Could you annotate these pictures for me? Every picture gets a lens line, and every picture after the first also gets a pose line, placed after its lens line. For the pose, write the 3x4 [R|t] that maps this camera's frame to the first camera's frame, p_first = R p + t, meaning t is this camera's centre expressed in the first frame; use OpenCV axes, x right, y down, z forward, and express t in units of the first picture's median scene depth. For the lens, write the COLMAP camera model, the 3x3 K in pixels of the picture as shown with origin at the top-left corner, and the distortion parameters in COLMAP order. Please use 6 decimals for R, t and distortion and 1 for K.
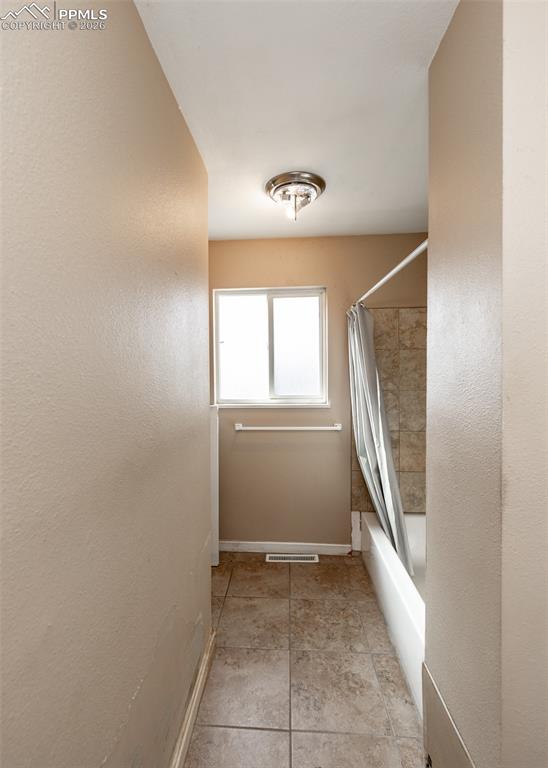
lens RADIAL K [[441.9, 0, 274.0], [0, 441.9, 384.0], [0, 0, 1]] dist [0.004338, -0.001086]
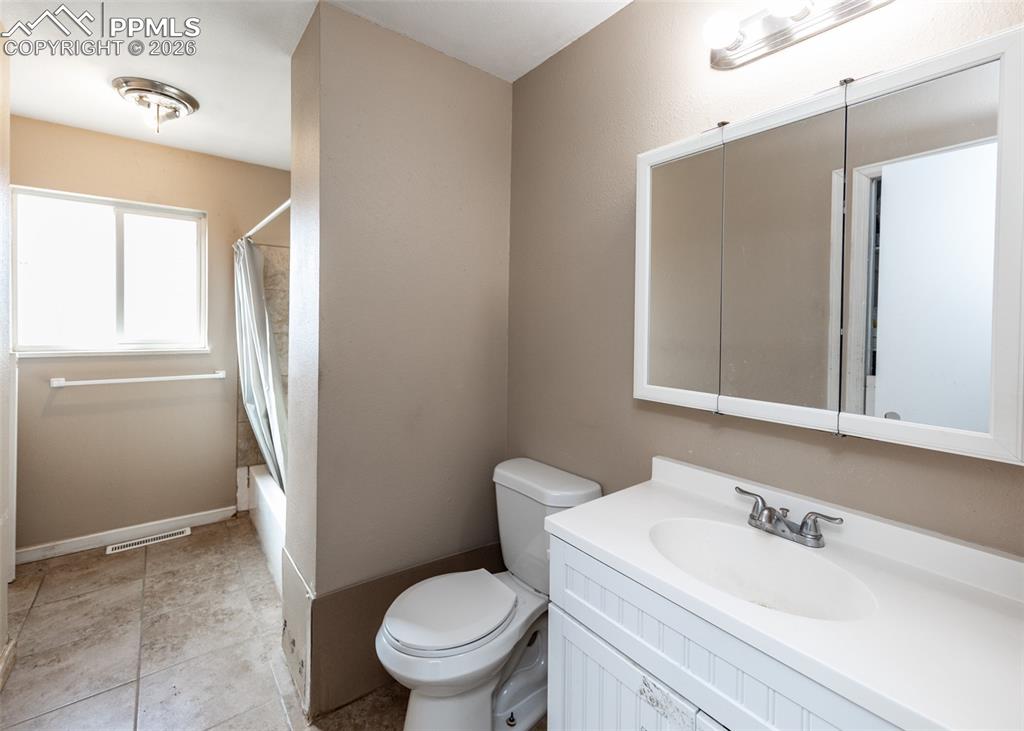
lens RADIAL K [[589.2, 0, 646.3], [0, 589.2, 363.4], [0, 0, 1]] dist [0.004338, -0.001086]
pose [[0.753689, 0.011537, 0.657130, 0.012583], [-0.019286, 0.999804, 0.004567, 0.058415], [-0.656948, -0.016115, 0.753763, -0.481678]]
